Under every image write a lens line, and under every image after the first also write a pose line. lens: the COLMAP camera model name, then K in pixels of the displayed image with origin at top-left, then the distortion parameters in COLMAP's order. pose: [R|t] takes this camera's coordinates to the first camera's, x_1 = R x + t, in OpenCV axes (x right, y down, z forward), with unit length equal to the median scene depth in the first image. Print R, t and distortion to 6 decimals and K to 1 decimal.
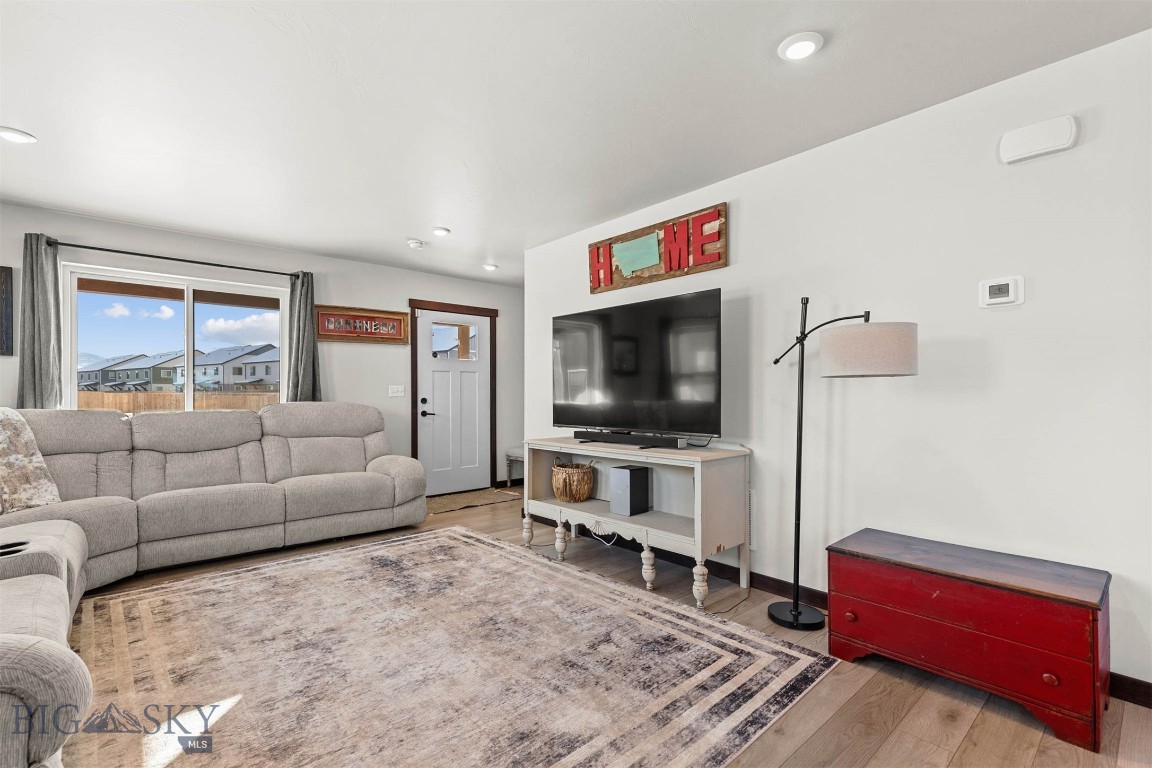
lens RADIAL K [[520.5, 0, 573.8], [0, 520.5, 394.1], [0, 0, 1]] dist [0.007946, -0.000853]
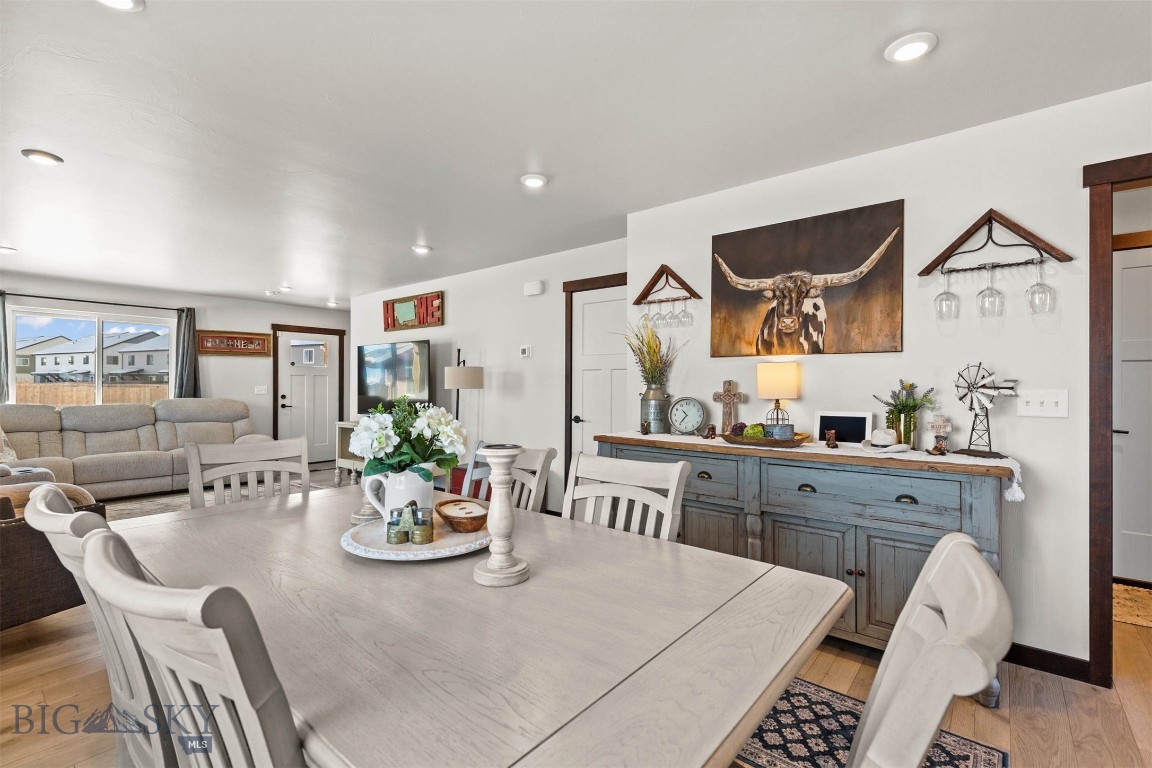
lens RADIAL K [[520.5, 0, 578.6], [0, 520.5, 384.2], [0, 0, 1]] dist [0.007946, -0.000853]
pose [[0.987409, 0.004361, 0.158126, 0.376544], [-0.003903, 0.999987, -0.003210, -0.026746], [-0.158138, 0.002552, 0.987414, -0.698152]]
